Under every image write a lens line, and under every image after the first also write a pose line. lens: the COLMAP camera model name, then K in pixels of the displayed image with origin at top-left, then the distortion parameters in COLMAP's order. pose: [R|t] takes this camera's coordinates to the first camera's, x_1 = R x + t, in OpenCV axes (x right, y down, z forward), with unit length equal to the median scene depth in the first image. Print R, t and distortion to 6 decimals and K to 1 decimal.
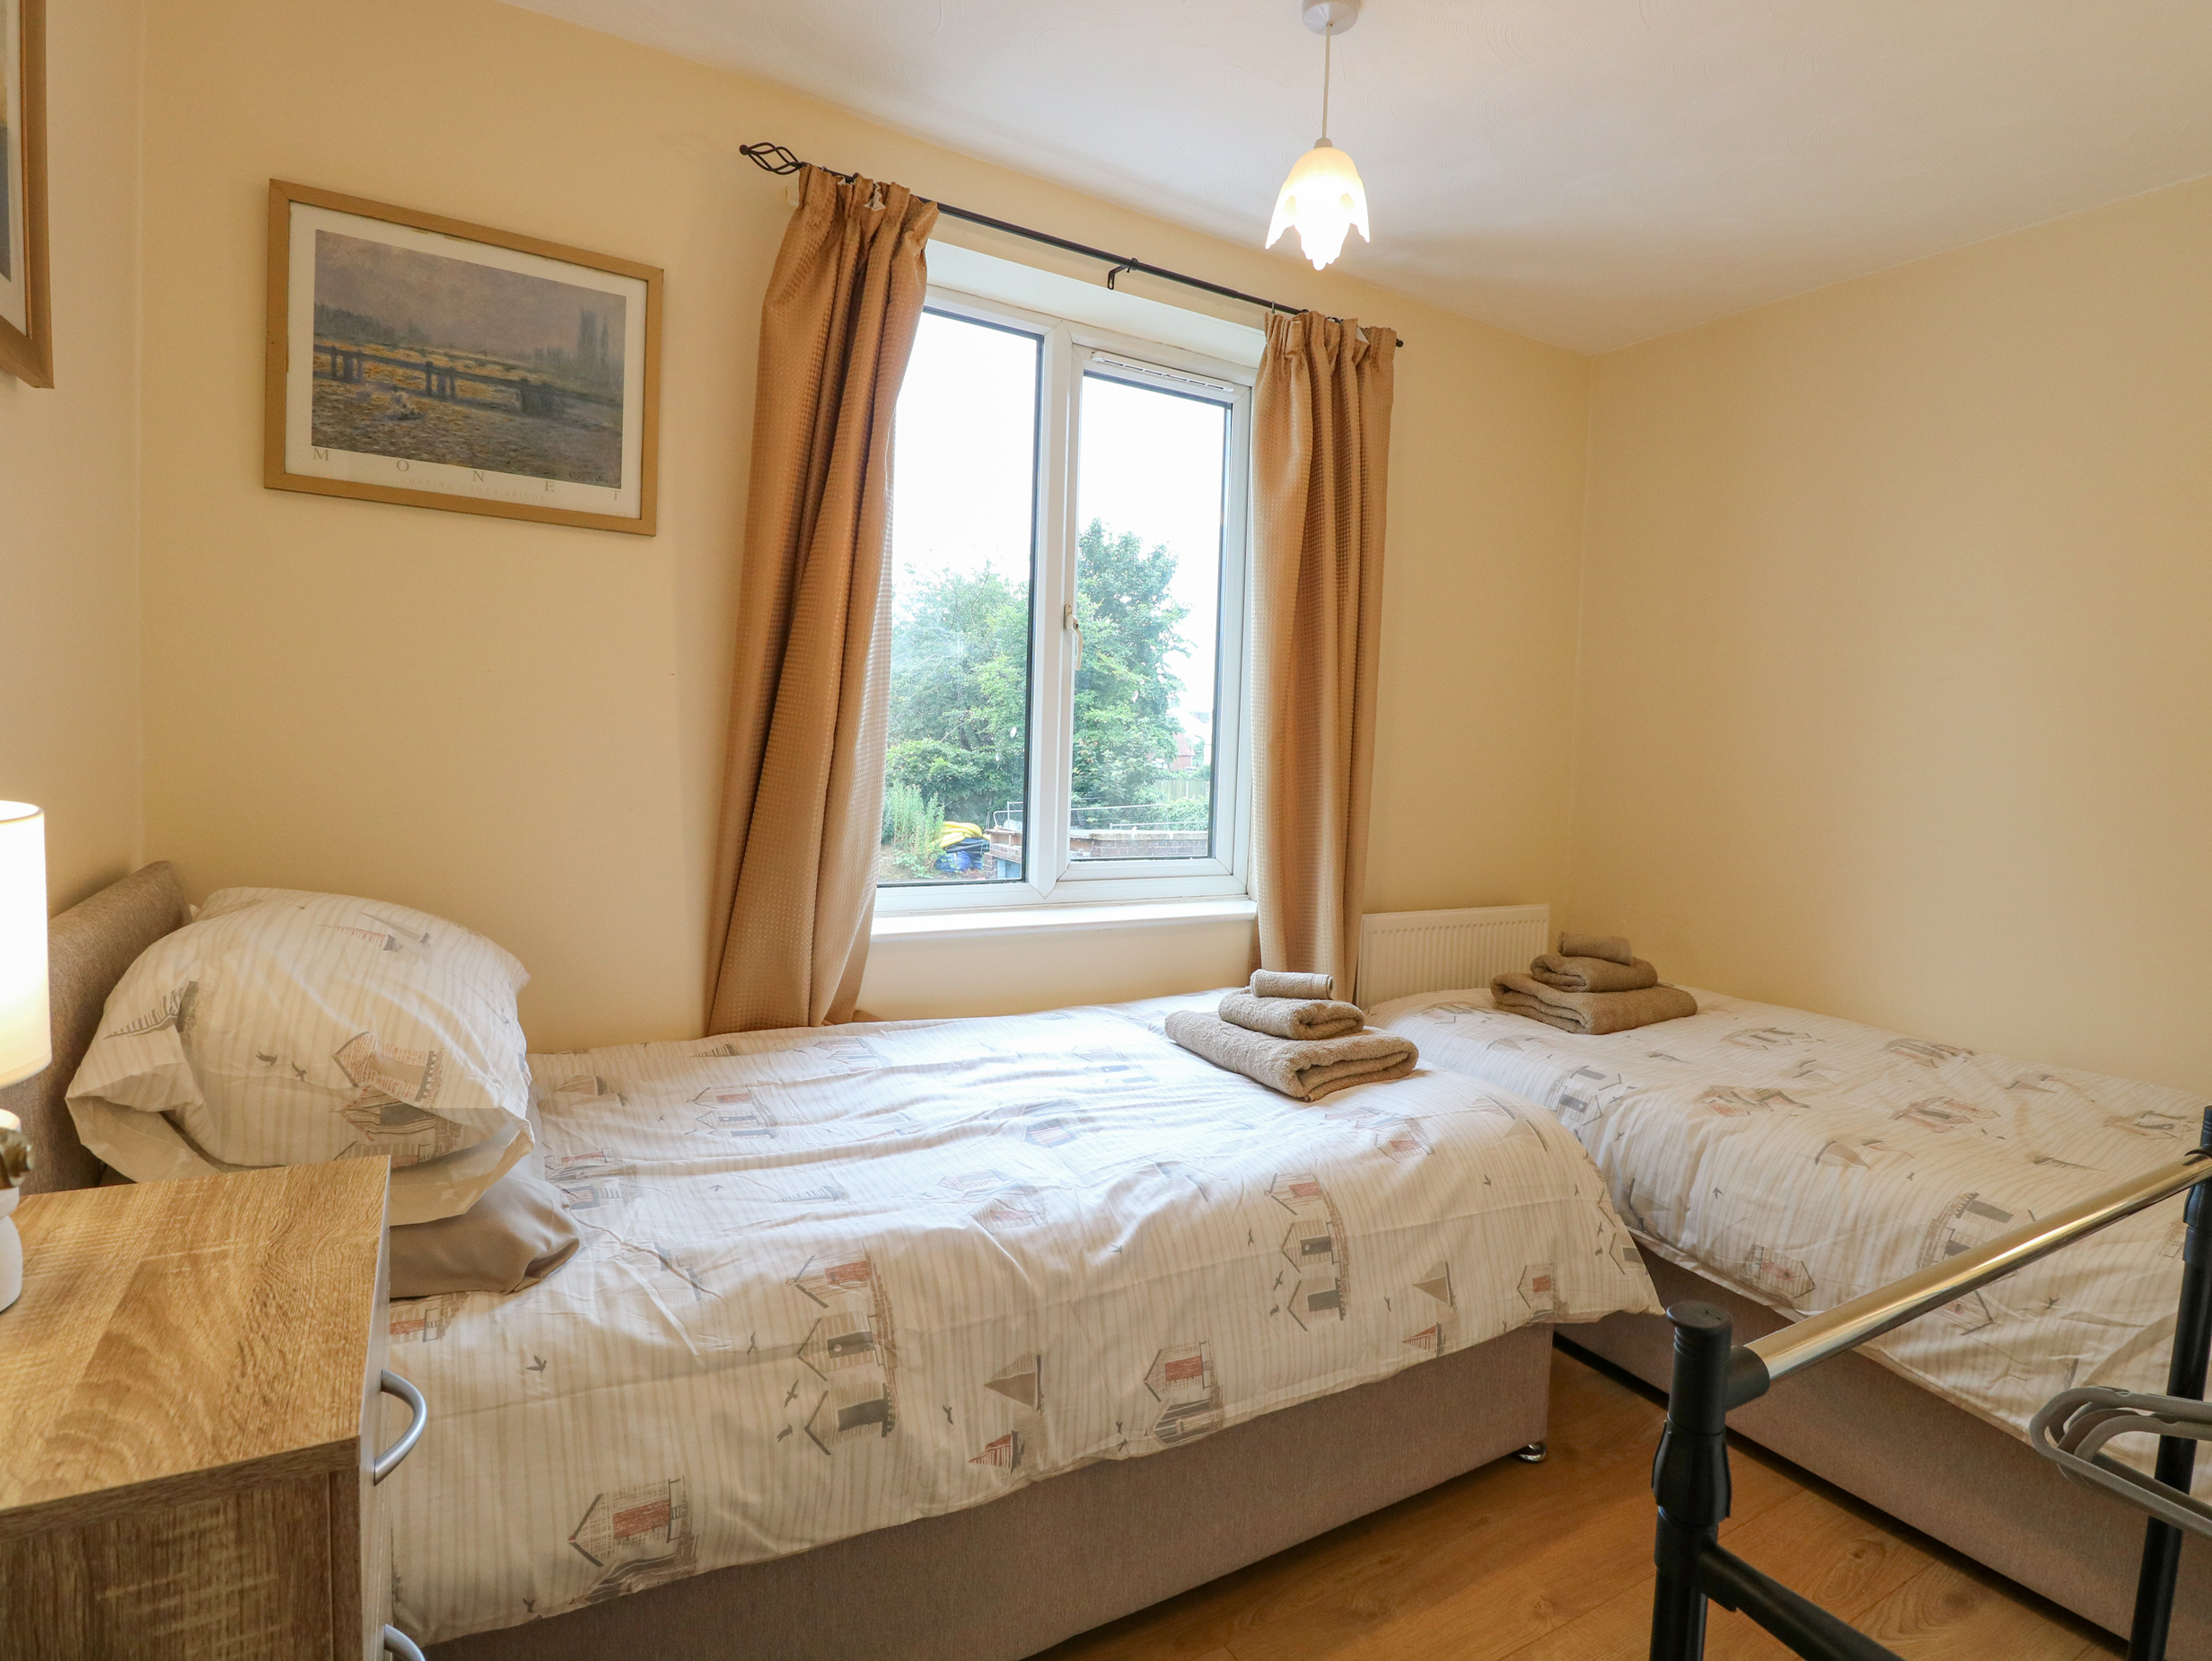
lens RADIAL K [[1149.8, 0, 1112.0], [0, 1149.8, 822.8], [0, 0, 1]] dist [0.001683, -0.013339]
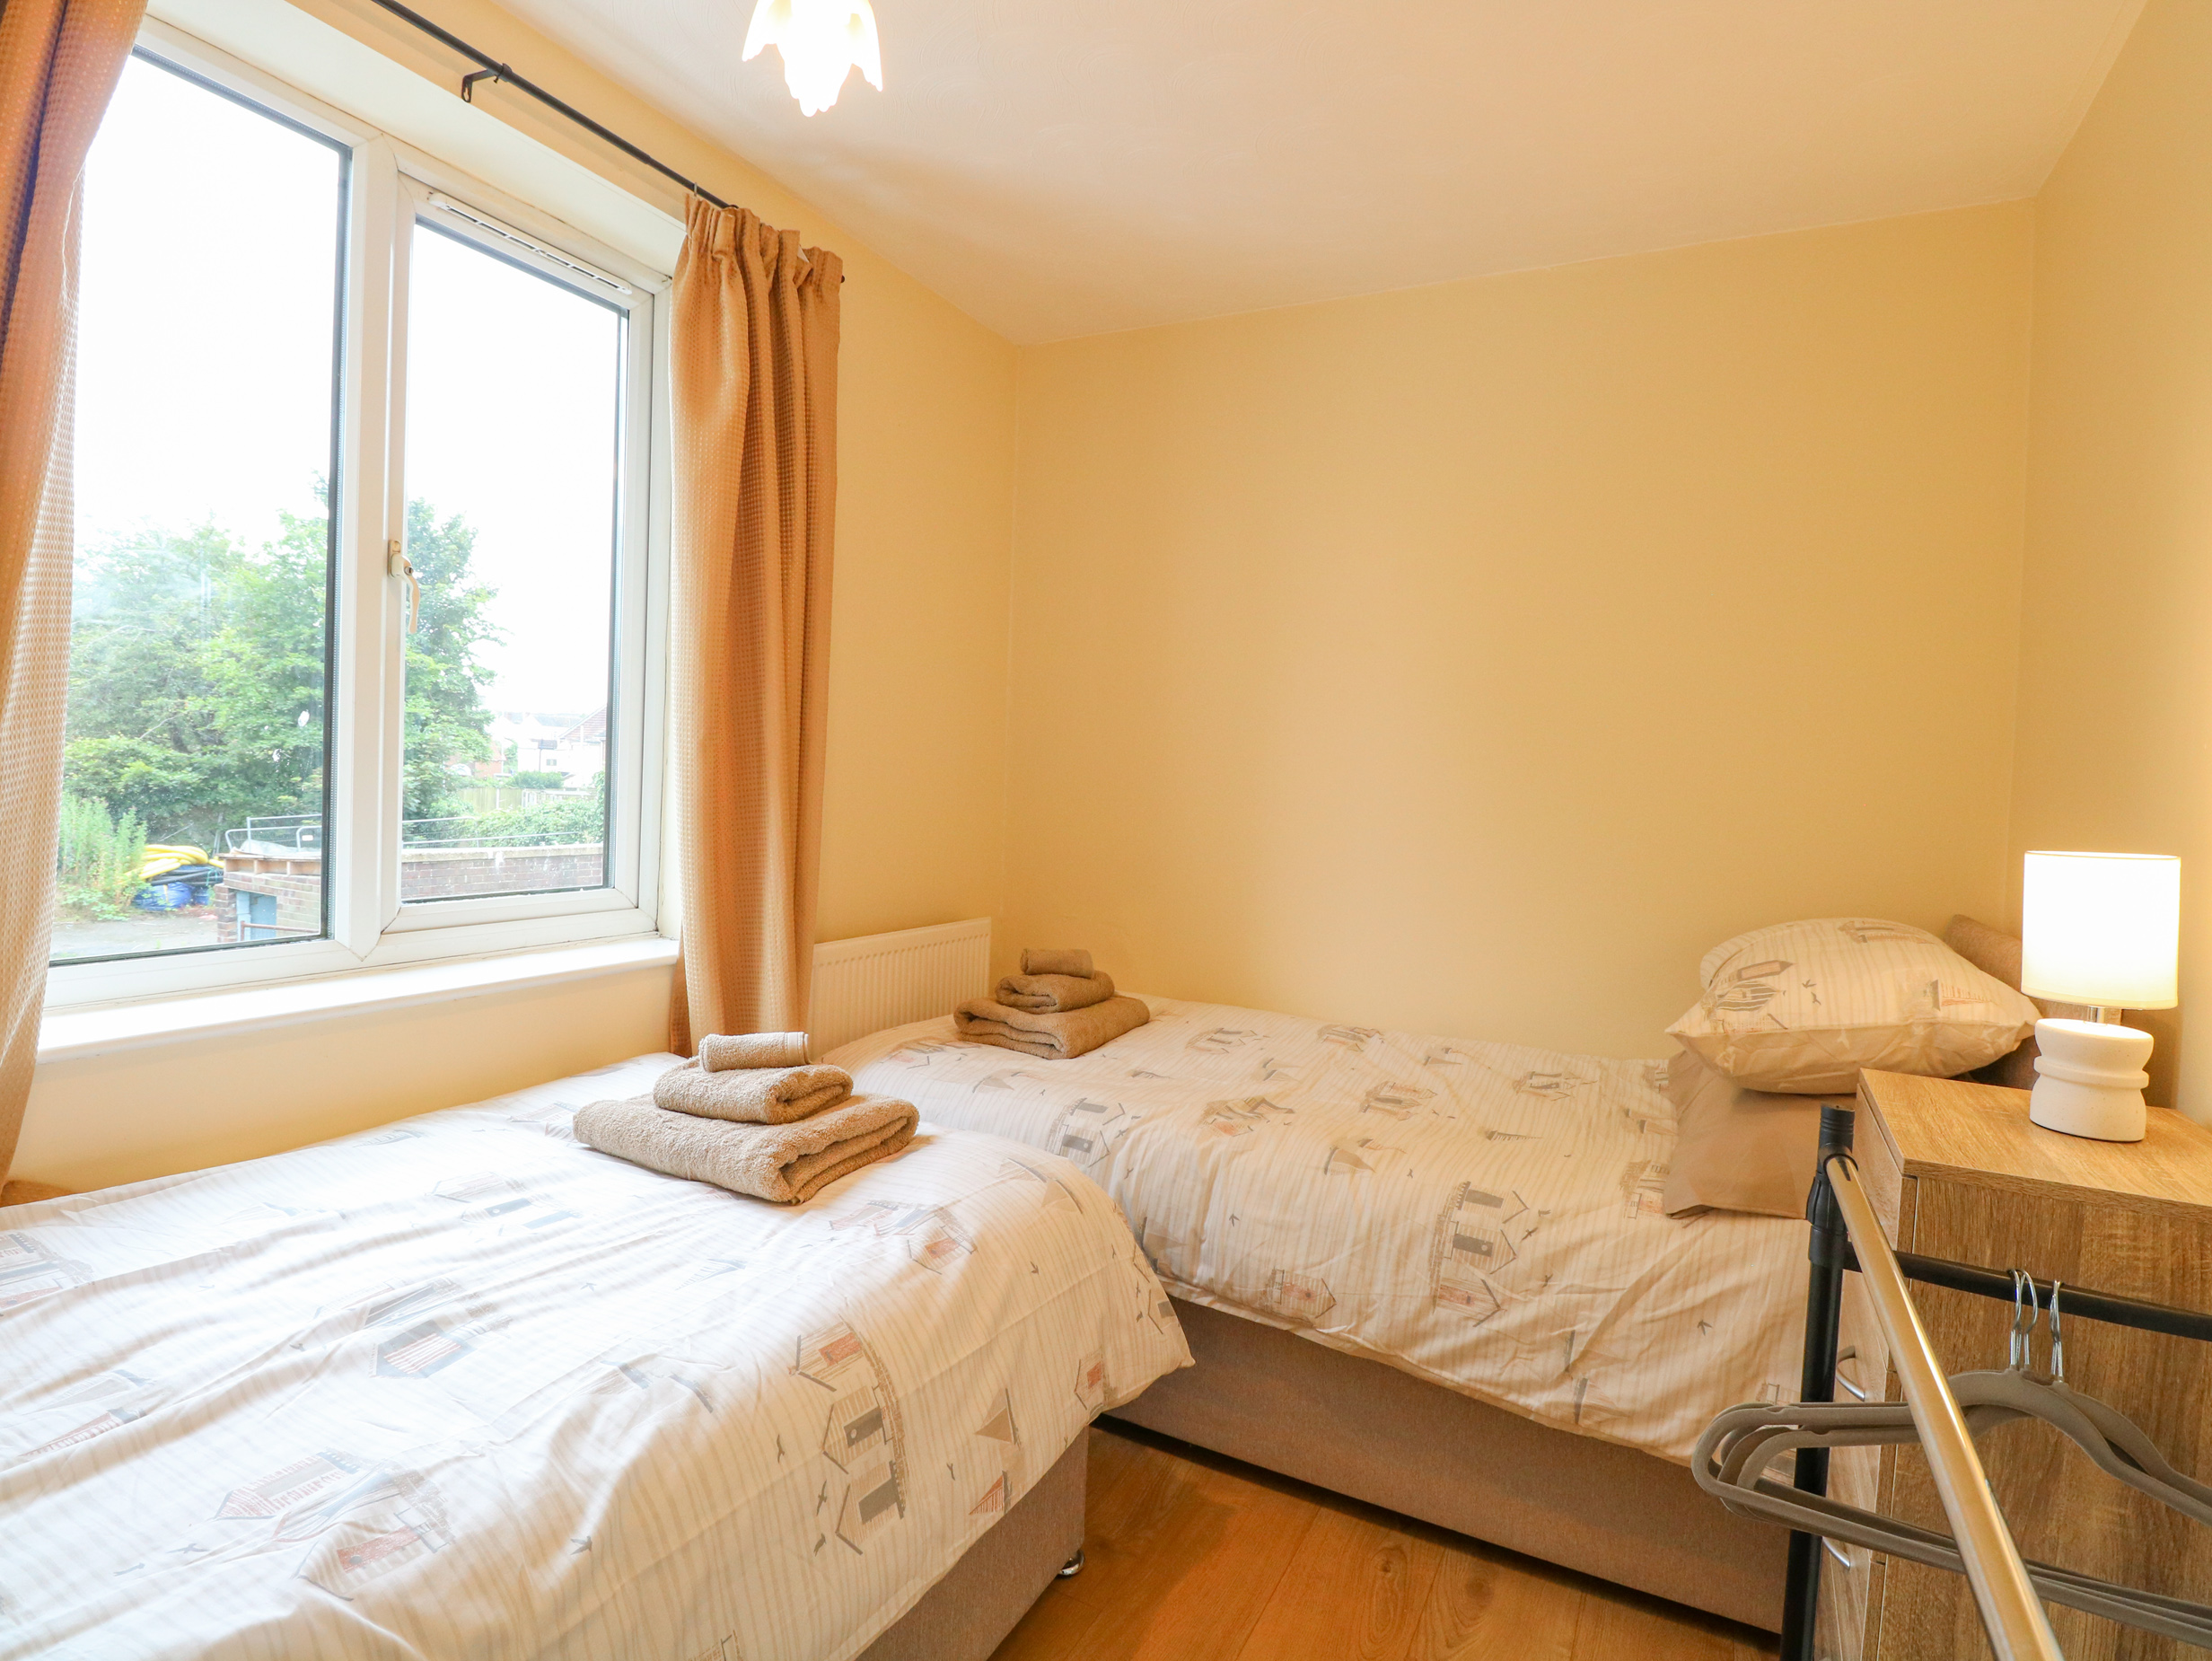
lens RADIAL K [[1149.8, 0, 1106.4], [0, 1149.8, 813.5], [0, 0, 1]] dist [0.001683, -0.013339]
pose [[0.849694, -0.017700, 0.526978, -0.052511], [0.025046, 0.999663, -0.006807, -0.008512], [-0.526680, 0.018982, 0.849852, 0.226031]]
